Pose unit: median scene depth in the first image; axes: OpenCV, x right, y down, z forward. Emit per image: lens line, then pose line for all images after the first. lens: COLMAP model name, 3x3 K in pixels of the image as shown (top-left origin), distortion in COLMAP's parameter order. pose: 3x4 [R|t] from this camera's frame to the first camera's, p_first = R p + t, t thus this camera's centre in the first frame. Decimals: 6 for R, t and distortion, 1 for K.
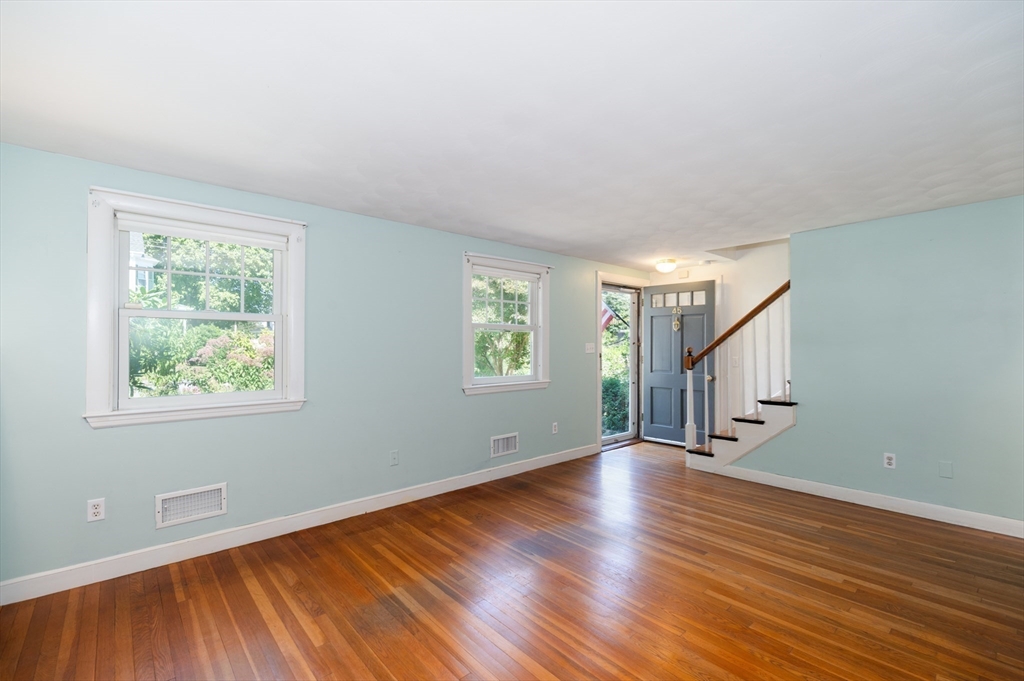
lens RADIAL K [[443.9, 0, 512.8], [0, 443.9, 340.2], [0, 0, 1]] dist [-0.003645, -0.000310]
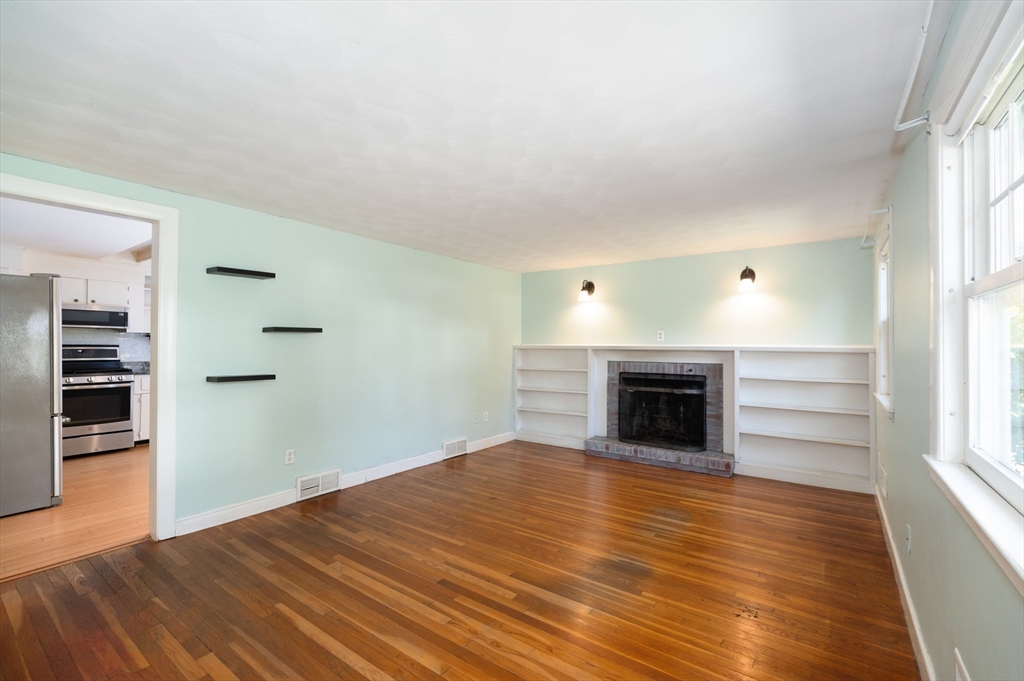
lens RADIAL K [[443.9, 0, 510.2], [0, 443.9, 342.2], [0, 0, 1]] dist [-0.003645, -0.000310]
pose [[-0.976515, -0.005051, -0.215389, 0.543281], [-0.002843, 0.999940, -0.010561, 0.015038], [0.215430, -0.009700, -0.976471, 2.099704]]
